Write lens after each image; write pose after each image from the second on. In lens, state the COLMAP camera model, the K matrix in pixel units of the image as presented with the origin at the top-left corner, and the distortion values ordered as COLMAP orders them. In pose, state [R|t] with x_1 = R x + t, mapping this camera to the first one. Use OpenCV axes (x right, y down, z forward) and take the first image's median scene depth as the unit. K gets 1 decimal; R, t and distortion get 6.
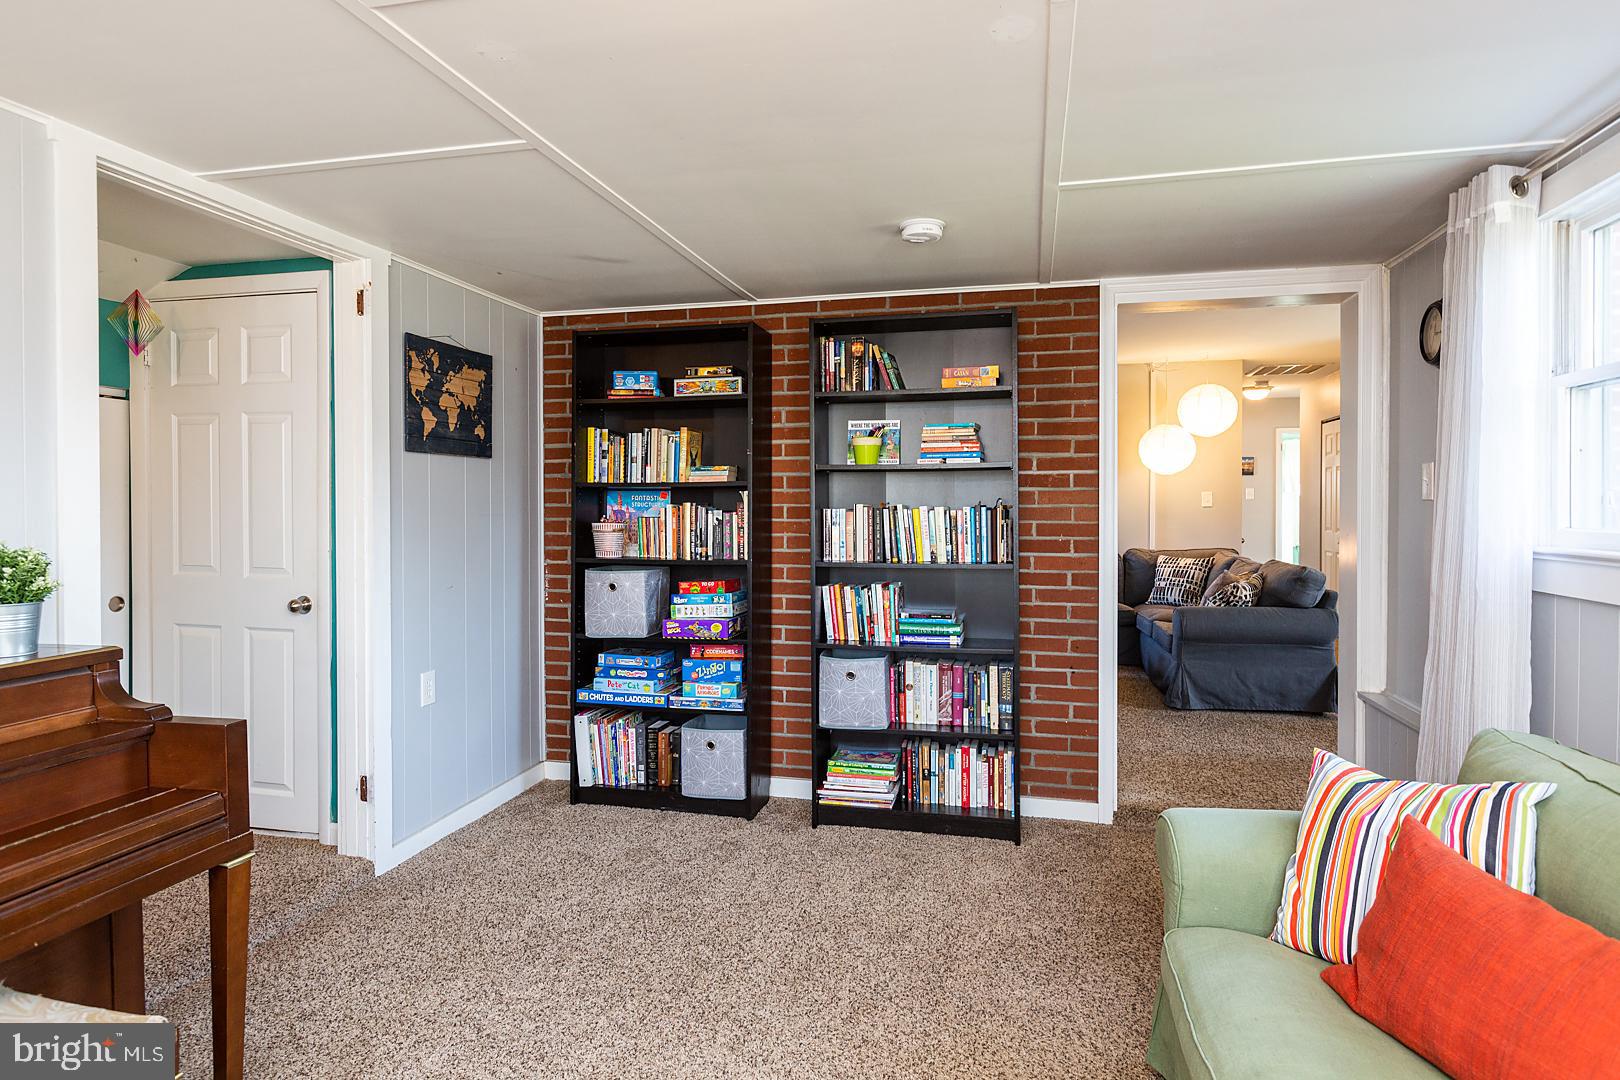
lens RADIAL K [[914.5, 0, 821.2], [0, 914.5, 516.1], [0, 0, 1]] dist [0.002537, -0.001584]
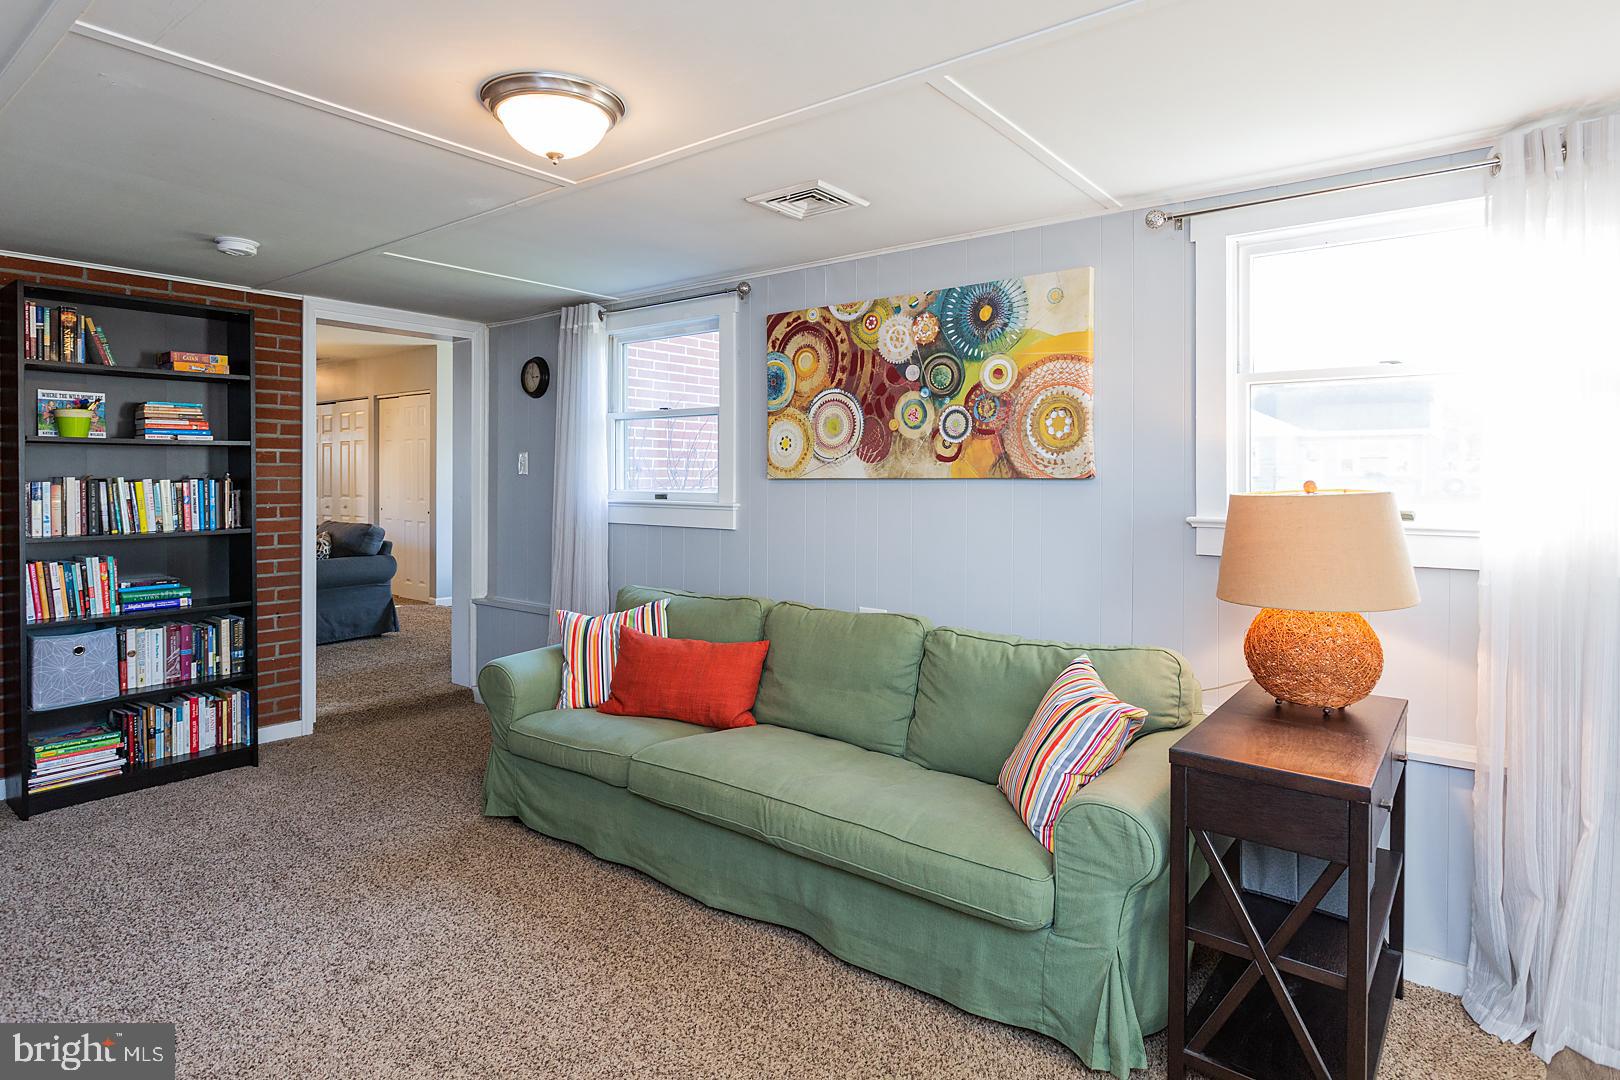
lens RADIAL K [[891.0, 0, 837.0], [0, 891.0, 476.0], [0, 0, 1]] dist [0.000712, -0.001228]
pose [[0.375795, -0.000940, 0.926702, -0.539403], [0.008344, 0.999962, -0.002369, -0.005131], [-0.926665, 0.008623, 0.375789, -0.120705]]
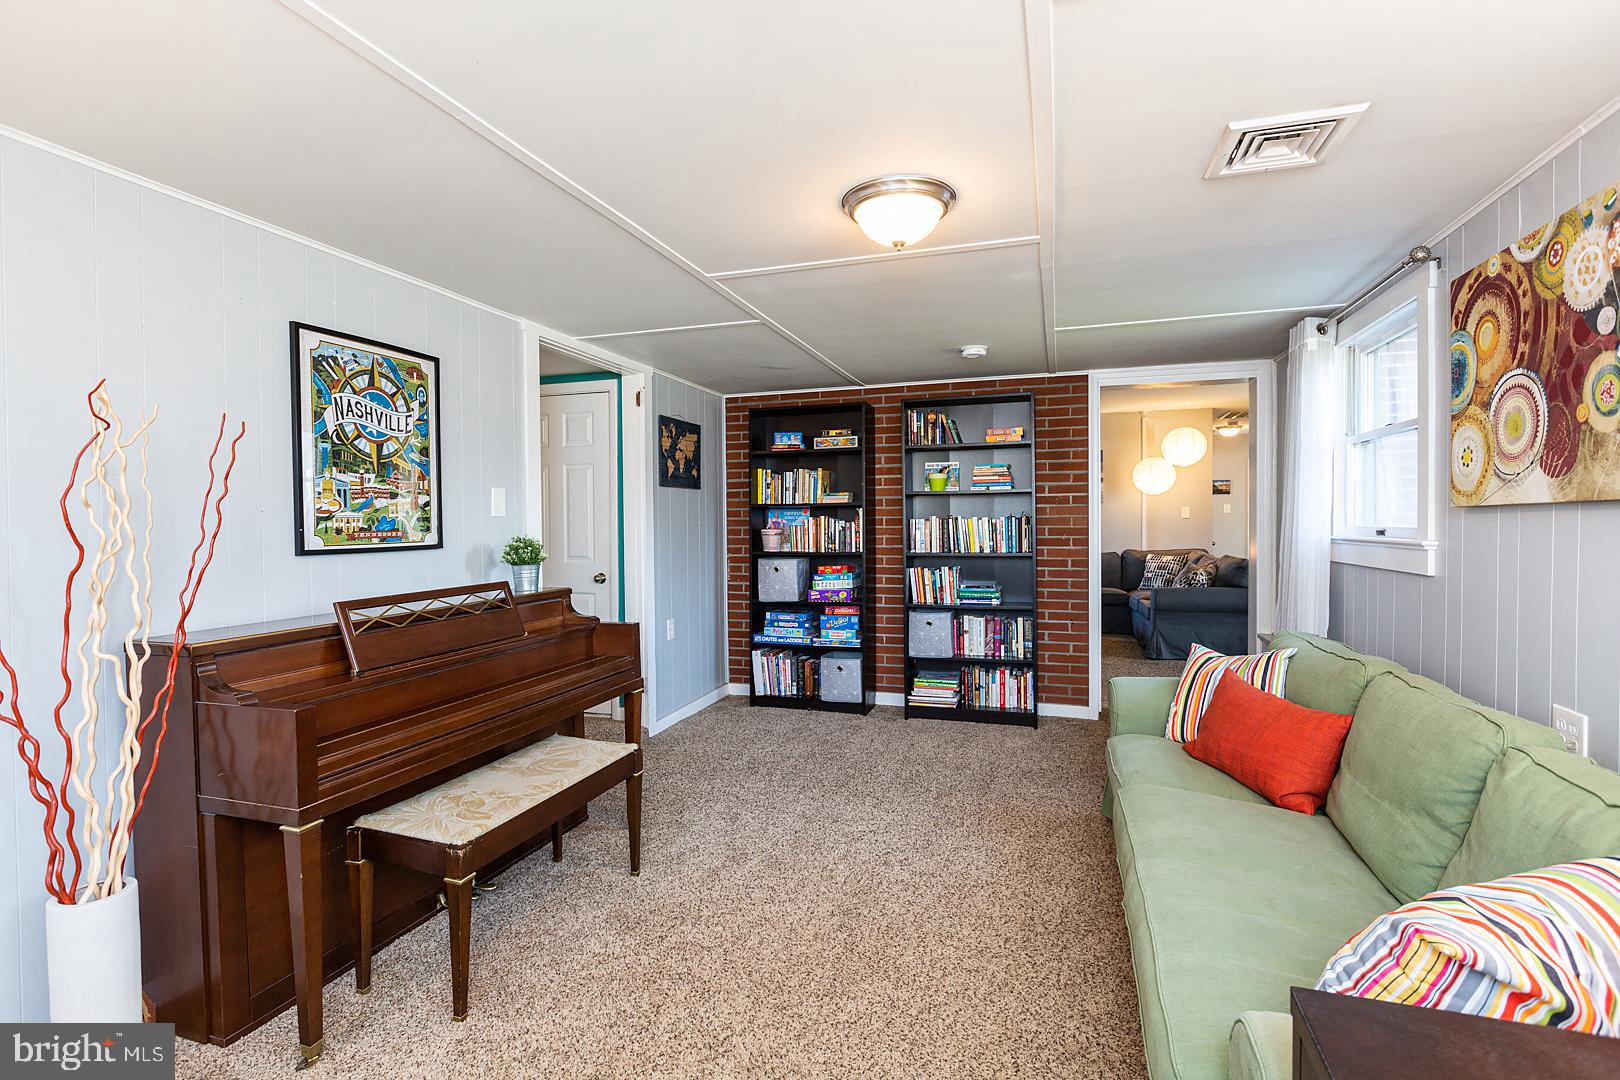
lens RADIAL K [[800.3, 0, 811.5], [0, 800.3, 538.5], [0, 0, 1]] dist [-0.006403, 0.000836]
pose [[0.996783, -0.005649, -0.079948, -0.058174], [0.006234, 0.999956, 0.007062, 0.014649], [0.079904, -0.007538, 0.996774, -0.394470]]
